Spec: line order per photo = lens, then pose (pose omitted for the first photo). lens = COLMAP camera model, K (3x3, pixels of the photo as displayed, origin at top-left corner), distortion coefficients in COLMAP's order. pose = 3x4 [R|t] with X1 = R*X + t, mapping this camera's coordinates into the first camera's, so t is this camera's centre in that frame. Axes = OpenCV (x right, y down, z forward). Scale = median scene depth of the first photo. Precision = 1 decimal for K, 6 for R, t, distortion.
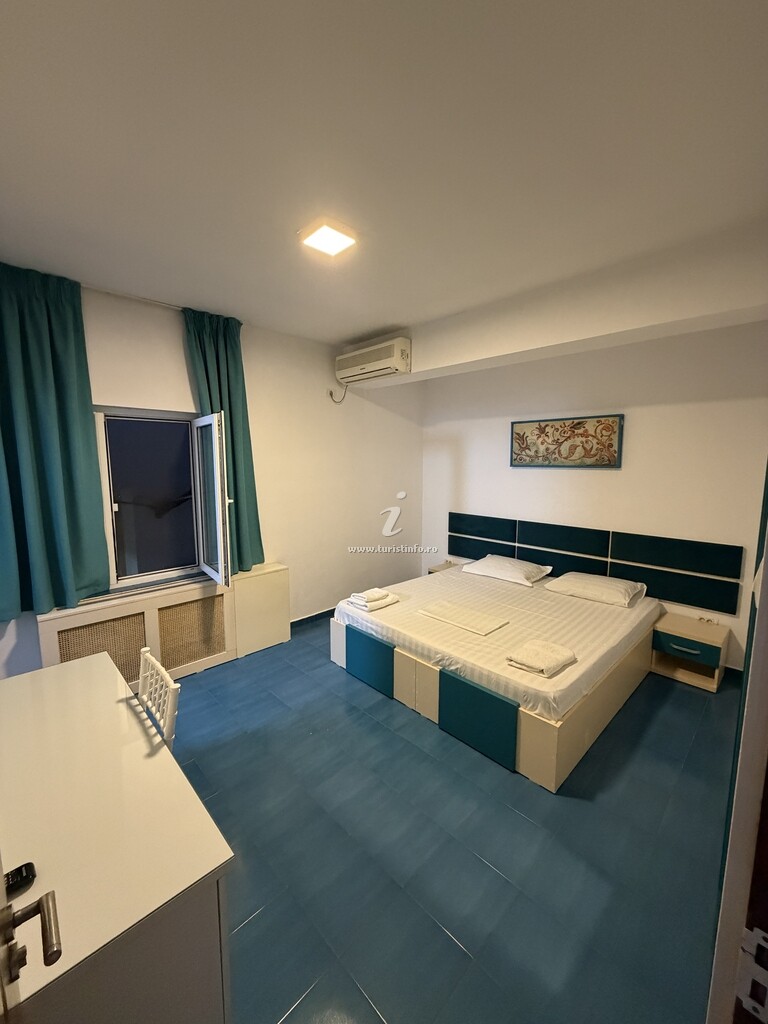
lens RADIAL K [[408.8, 0, 383.6], [0, 408.8, 509.7], [0, 0, 1]] dist [0.000475, 0.000189]
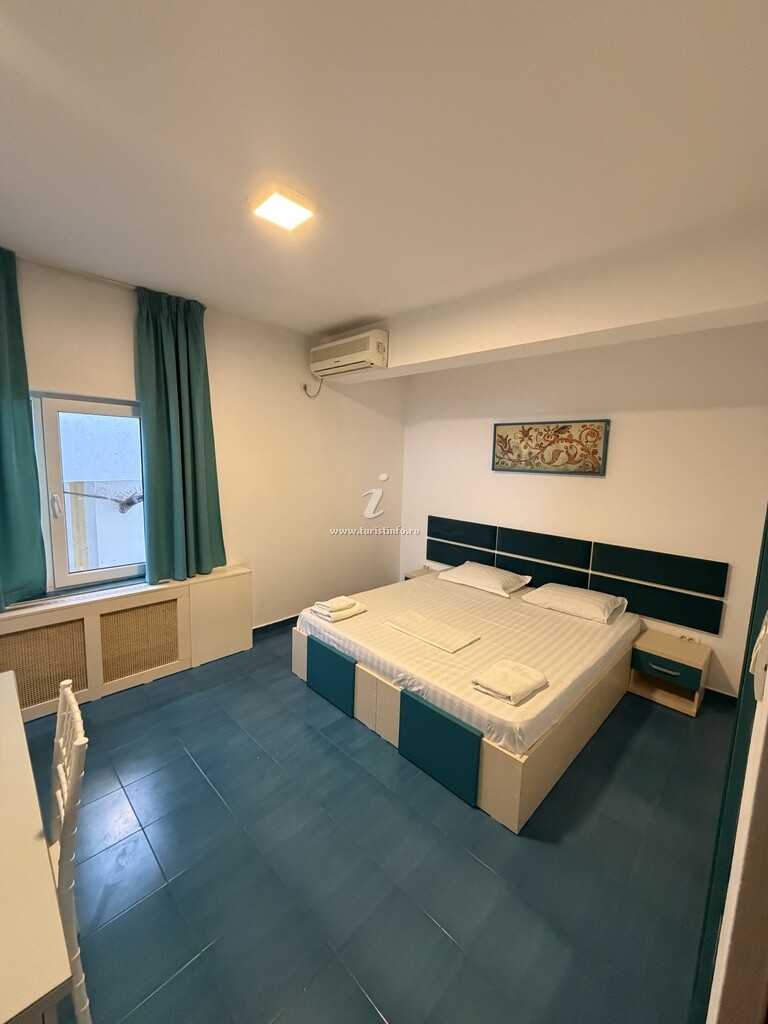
lens RADIAL K [[408.8, 0, 383.6], [0, 408.8, 509.7], [0, 0, 1]] dist [0.000475, 0.000189]
pose [[0.999336, 0.029187, 0.021809, 0.051392], [-0.029308, 0.999557, 0.005244, -0.014840], [-0.021646, -0.005879, 0.999748, 0.064880]]
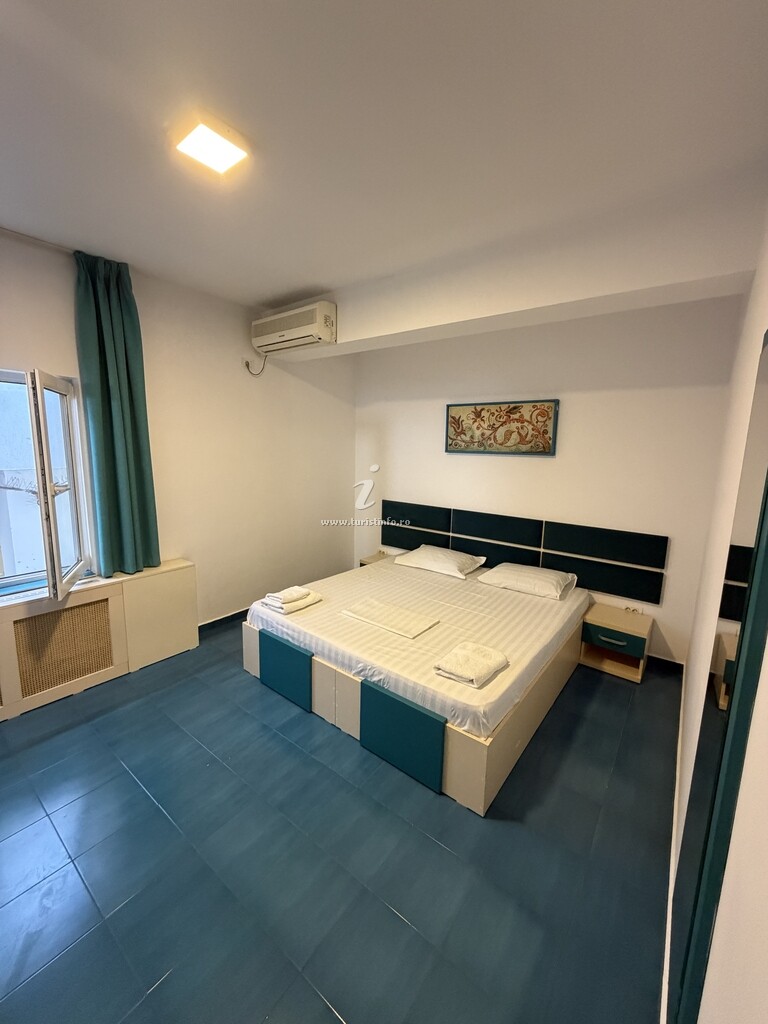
lens RADIAL K [[408.8, 0, 383.6], [0, 408.8, 509.7], [0, 0, 1]] dist [0.000475, 0.000189]
pose [[0.990194, 0.000056, 0.139699, 0.048428], [-0.005127, 0.999341, 0.035938, -0.007564], [-0.139605, -0.036302, 0.989542, 0.105431]]
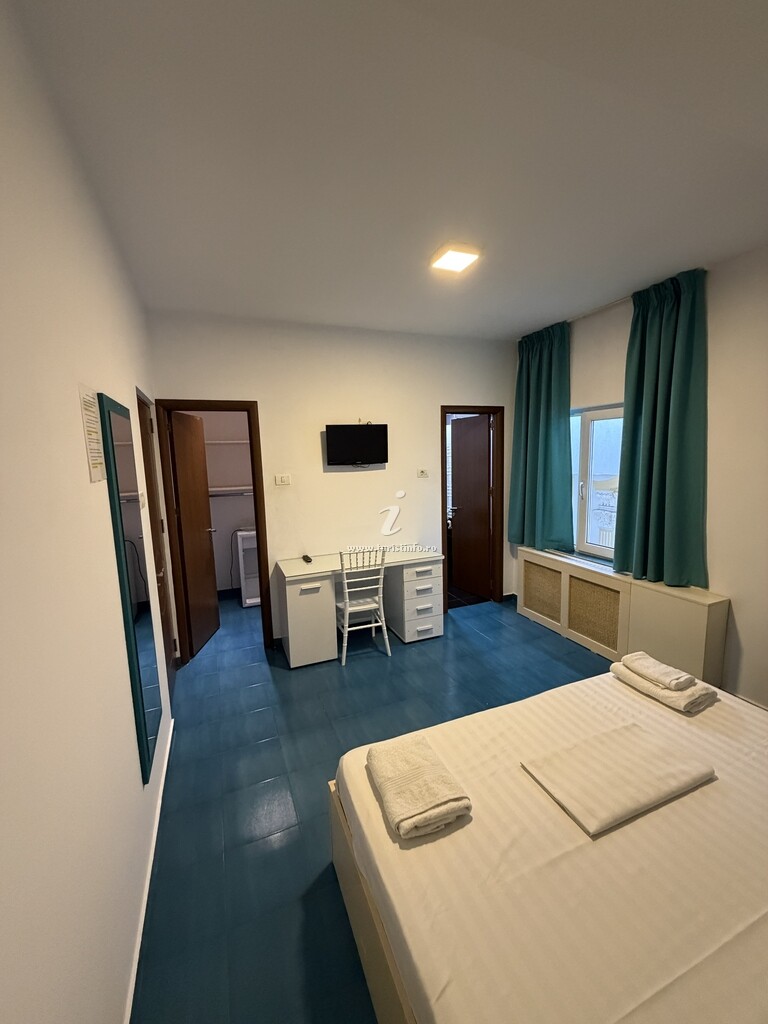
lens RADIAL K [[407.0, 0, 385.3], [0, 407.0, 508.0], [0, 0, 1]] dist [-0.000063, 0.000086]
pose [[-0.376171, 0.136466, -0.916446, 0.653937], [-0.083588, 0.980063, 0.180249, -0.109453], [0.922772, 0.144409, -0.357264, 0.818230]]
